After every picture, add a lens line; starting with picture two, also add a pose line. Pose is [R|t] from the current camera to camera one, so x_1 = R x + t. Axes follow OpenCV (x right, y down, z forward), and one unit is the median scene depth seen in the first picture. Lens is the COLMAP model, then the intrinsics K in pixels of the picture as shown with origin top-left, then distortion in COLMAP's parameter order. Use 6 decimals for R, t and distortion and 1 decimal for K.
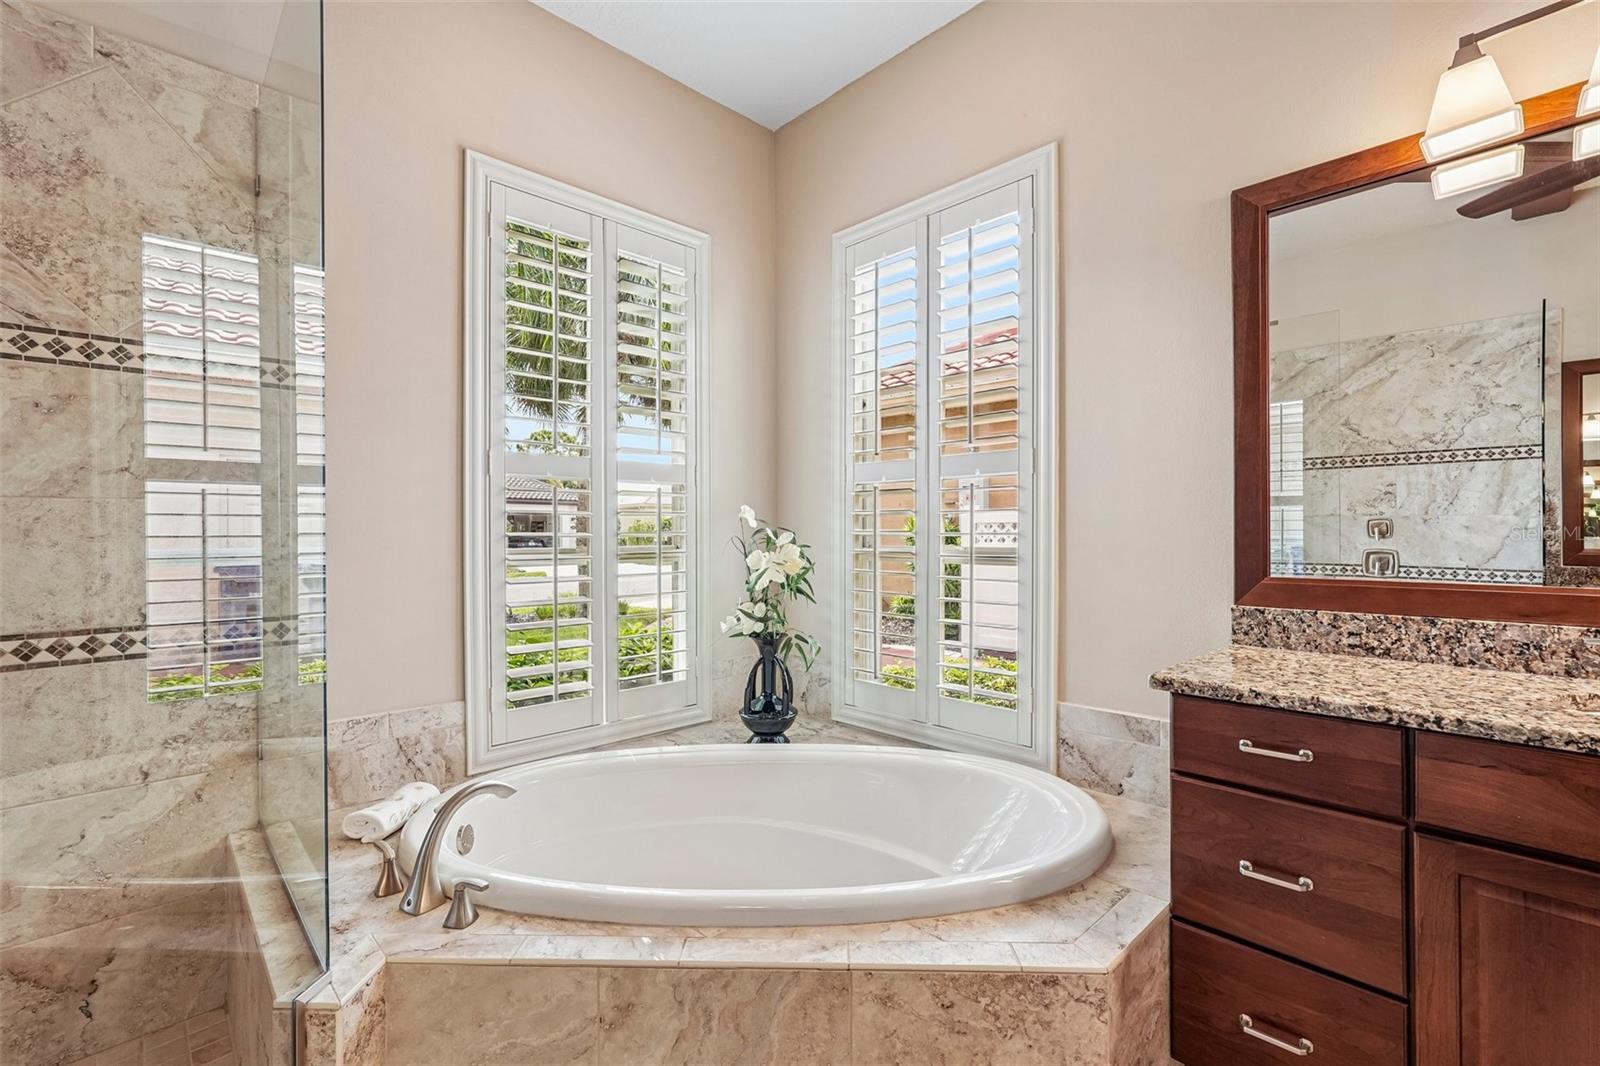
lens RADIAL K [[703.6, 0, 795.3], [0, 703.6, 545.7], [0, 0, 1]] dist [-0.012367, 0.008052]
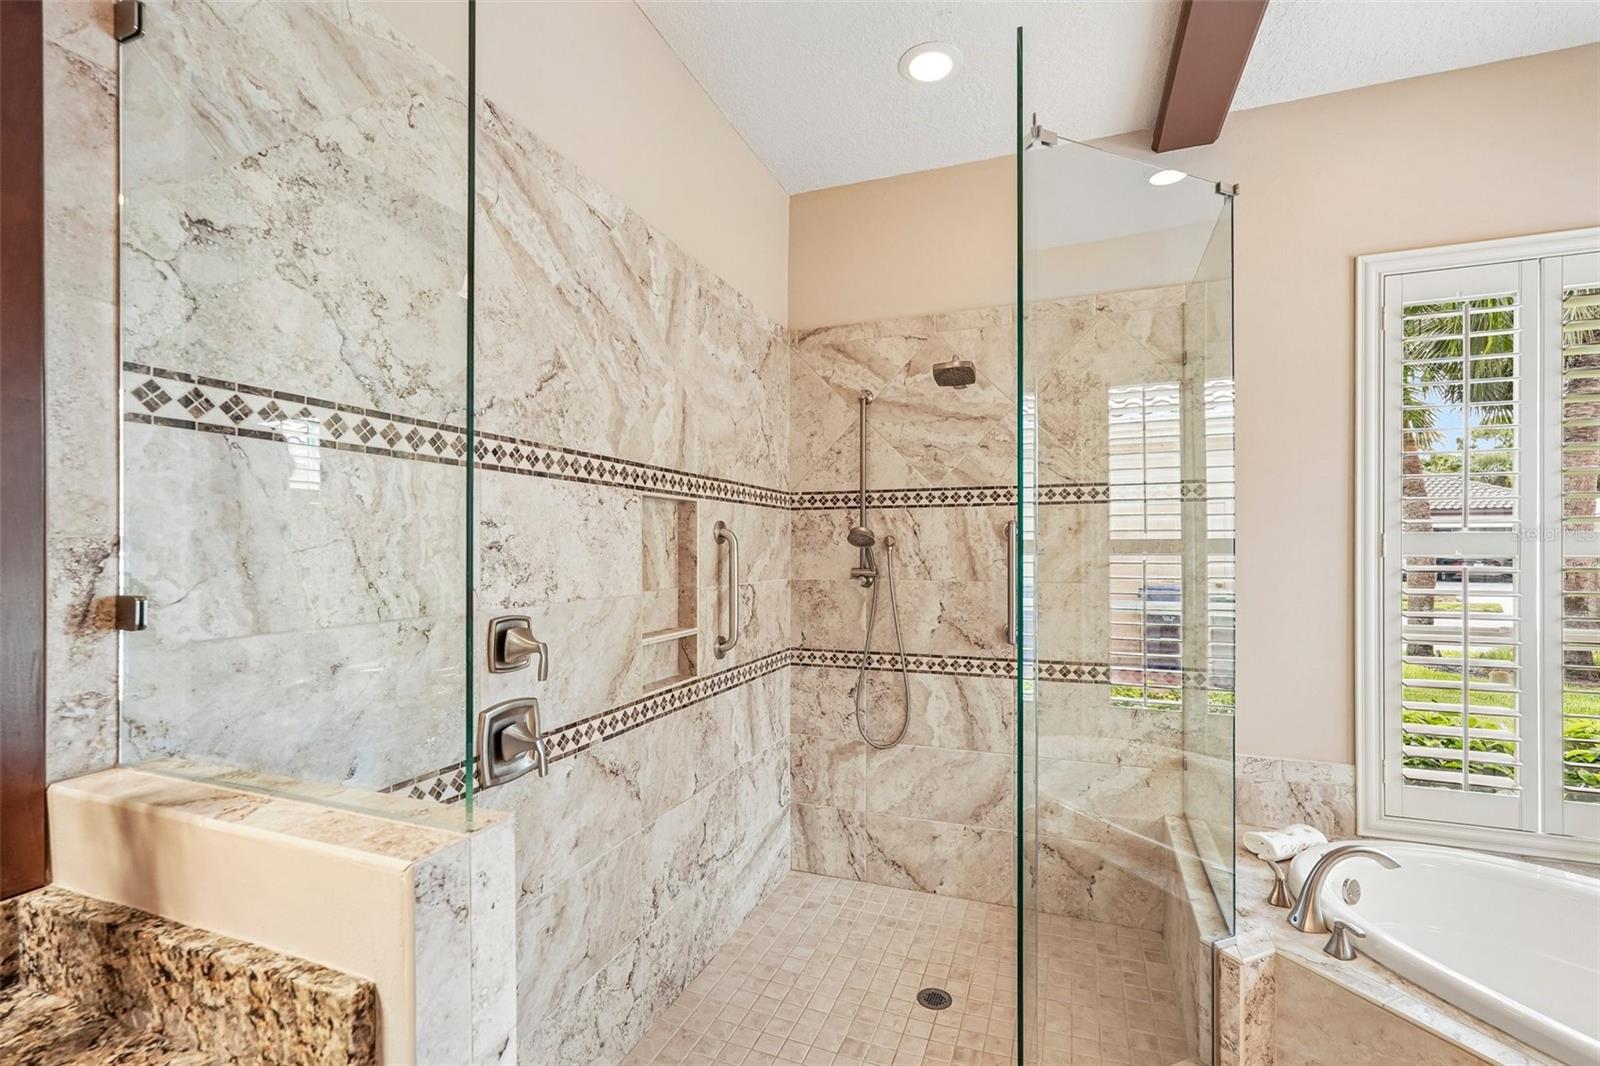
lens RADIAL K [[725.8, 0, 779.7], [0, 725.8, 532.3], [0, 0, 1]] dist [-0.015430, 0.008361]
pose [[0.417635, -0.006144, -0.908594, 0.168286], [-0.010517, 0.999877, -0.011596, -0.113458], [0.908554, 0.014399, 0.417519, -0.274081]]
